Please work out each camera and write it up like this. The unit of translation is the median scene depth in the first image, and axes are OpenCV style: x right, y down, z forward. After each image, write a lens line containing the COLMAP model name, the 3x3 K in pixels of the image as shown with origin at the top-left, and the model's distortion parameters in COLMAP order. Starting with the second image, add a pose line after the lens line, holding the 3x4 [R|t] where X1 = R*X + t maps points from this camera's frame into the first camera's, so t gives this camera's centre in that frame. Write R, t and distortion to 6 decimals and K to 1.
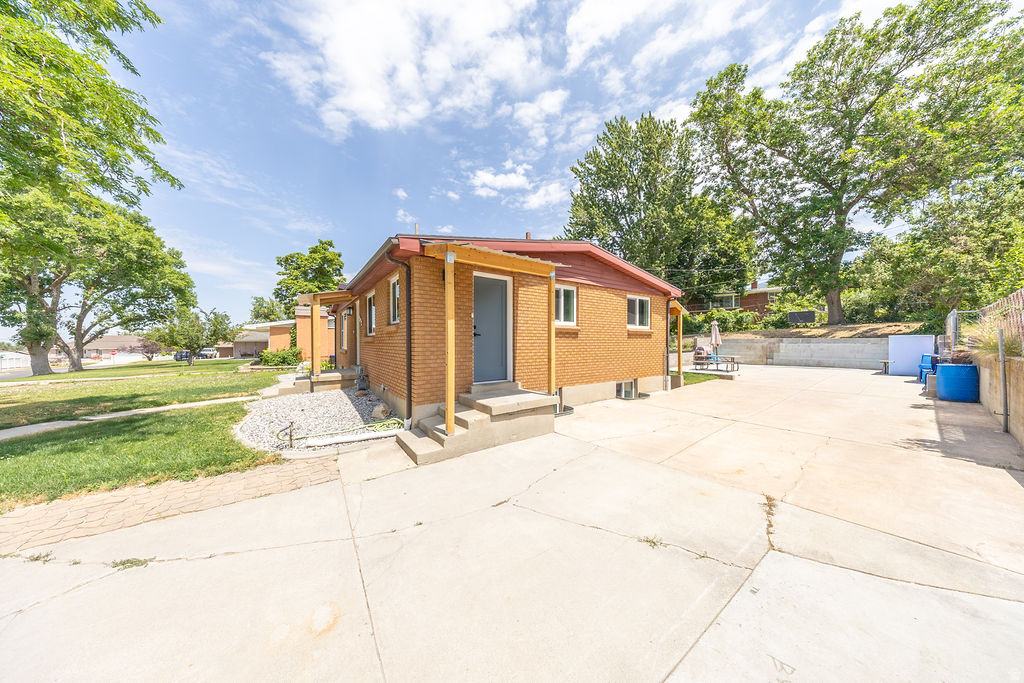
lens RADIAL K [[298.7, 0, 518.6], [0, 298.7, 340.4], [0, 0, 1]] dist [-0.005645, 0.000833]
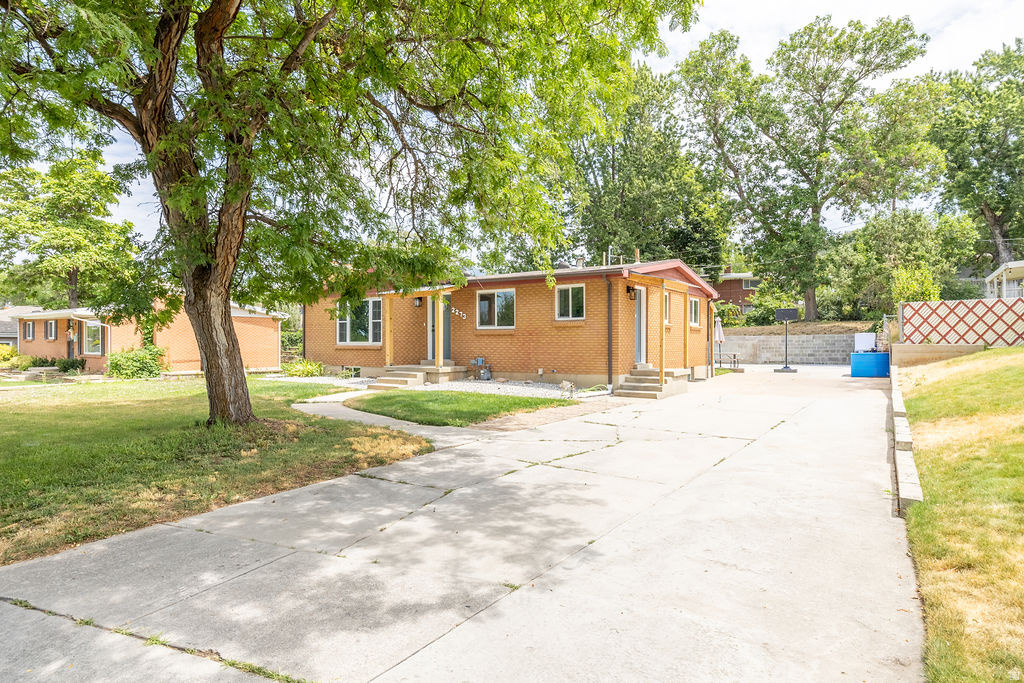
lens RADIAL K [[568.1, 0, 507.7], [0, 568.1, 340.4], [0, 0, 1]] dist [-0.015740, -0.002577]
pose [[0.943715, 0.003588, 0.330739, -0.437415], [-0.003701, 0.999993, -0.000288, 0.009064], [-0.330738, -0.000953, 0.943722, -0.376465]]
